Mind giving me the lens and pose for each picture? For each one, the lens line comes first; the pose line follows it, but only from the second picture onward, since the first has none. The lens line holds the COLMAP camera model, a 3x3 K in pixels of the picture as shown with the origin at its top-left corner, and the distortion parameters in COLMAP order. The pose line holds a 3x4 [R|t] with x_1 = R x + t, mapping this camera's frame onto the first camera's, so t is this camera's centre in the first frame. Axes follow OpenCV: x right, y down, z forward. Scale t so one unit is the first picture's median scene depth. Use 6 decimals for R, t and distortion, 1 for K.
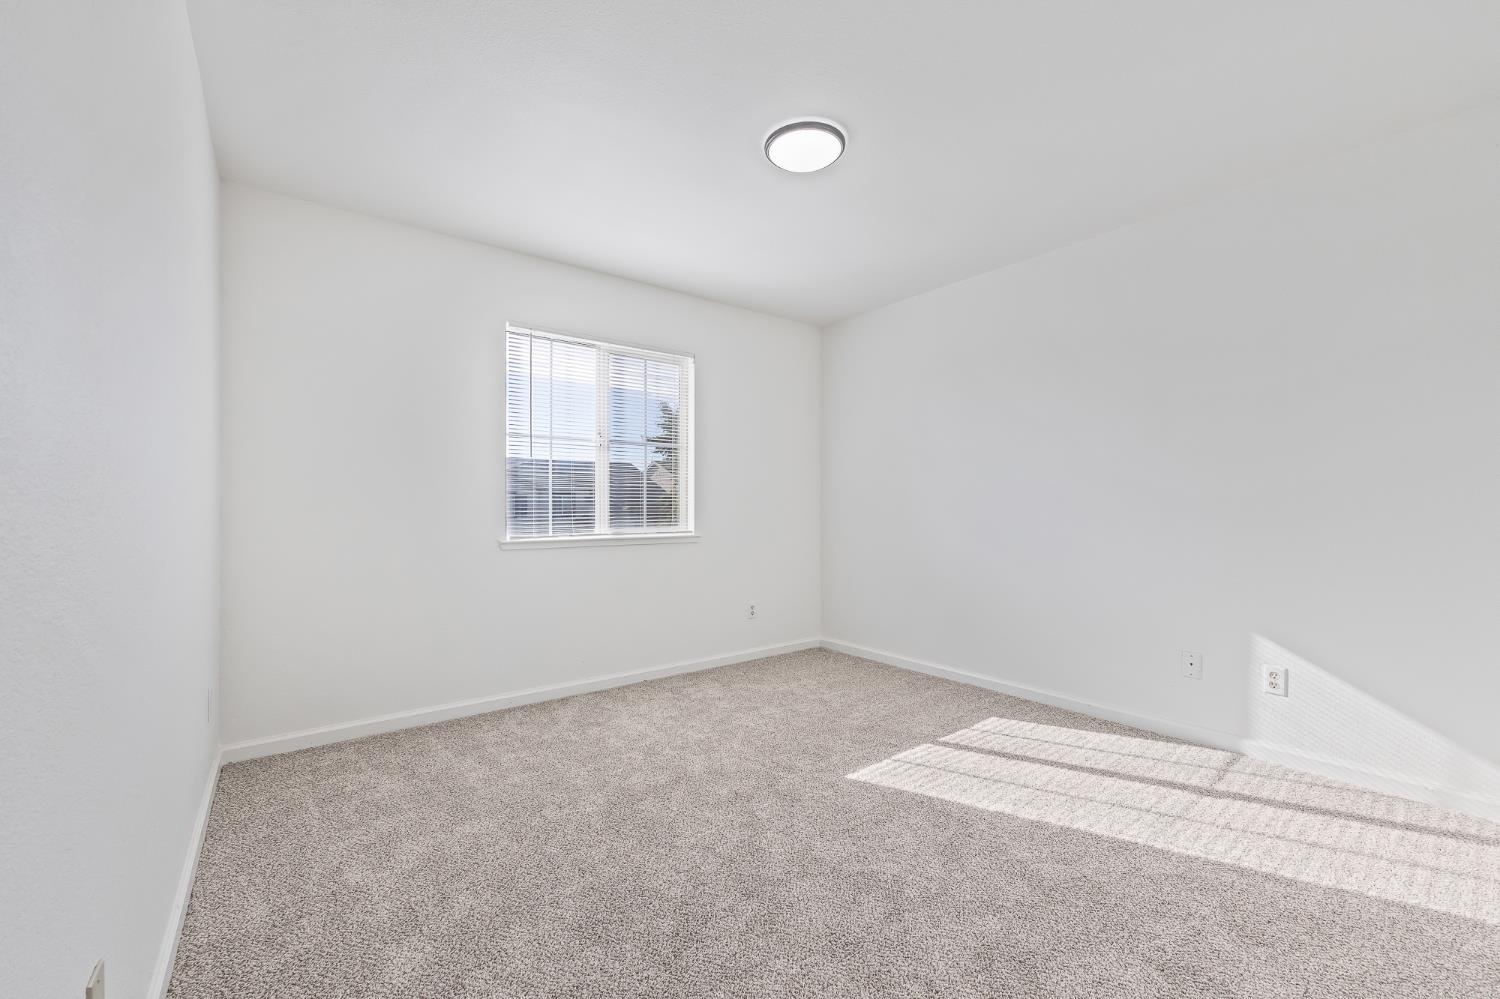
lens RADIAL K [[613.2, 0, 745.6], [0, 613.2, 503.2], [0, 0, 1]] dist [0.003287, 0.001620]
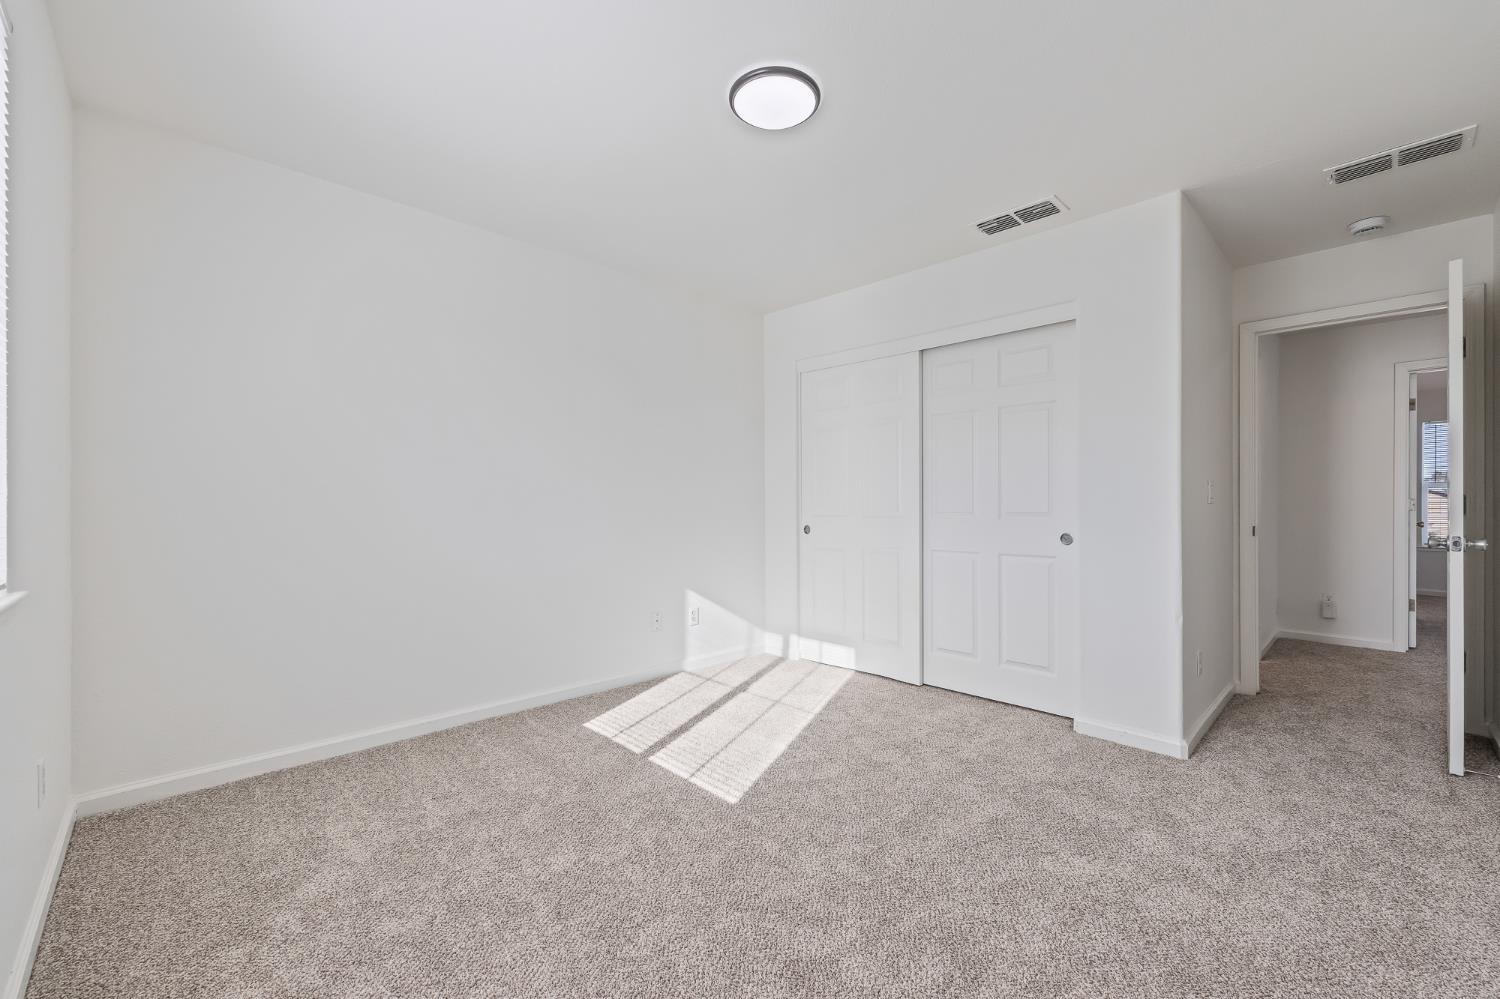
lens RADIAL K [[613.2, 0, 753.0], [0, 613.2, 504.0], [0, 0, 1]] dist [0.003287, 0.001620]
pose [[-0.113269, 0.001316, 0.993564, -0.699929], [-0.003097, 0.999994, -0.001677, 0.004918], [-0.993560, -0.003267, -0.113264, 1.018904]]
